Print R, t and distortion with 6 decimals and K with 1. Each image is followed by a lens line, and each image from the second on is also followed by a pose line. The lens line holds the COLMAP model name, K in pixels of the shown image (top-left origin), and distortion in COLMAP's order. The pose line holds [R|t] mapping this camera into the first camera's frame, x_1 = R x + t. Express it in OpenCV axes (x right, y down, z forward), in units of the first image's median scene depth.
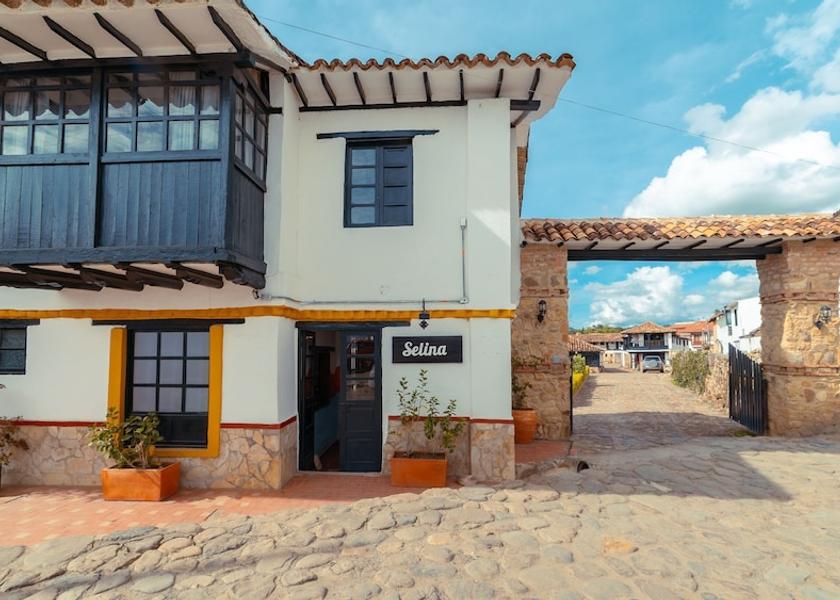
lens RADIAL K [[566.5, 0, 420.0], [0, 566.5, 300.0], [0, 0, 1]] dist [0.003955, -0.040279]
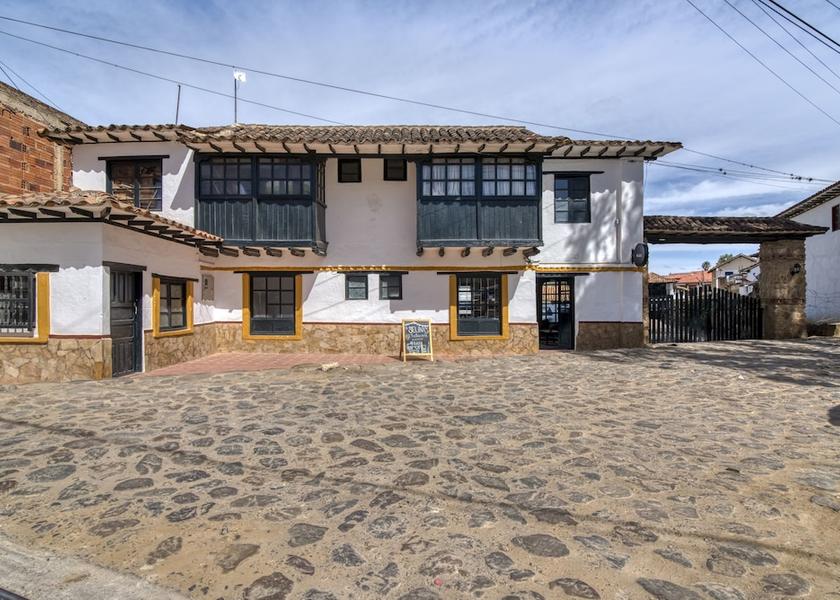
lens RADIAL K [[566.5, 0, 420.0], [0, 566.5, 300.0], [0, 0, 1]] dist [0.003955, -0.040279]
pose [[0.999125, 0.002996, 0.041725, -0.646702], [-0.006544, 0.996344, 0.085177, -0.031434], [-0.041317, -0.085376, 0.995492, -0.865427]]
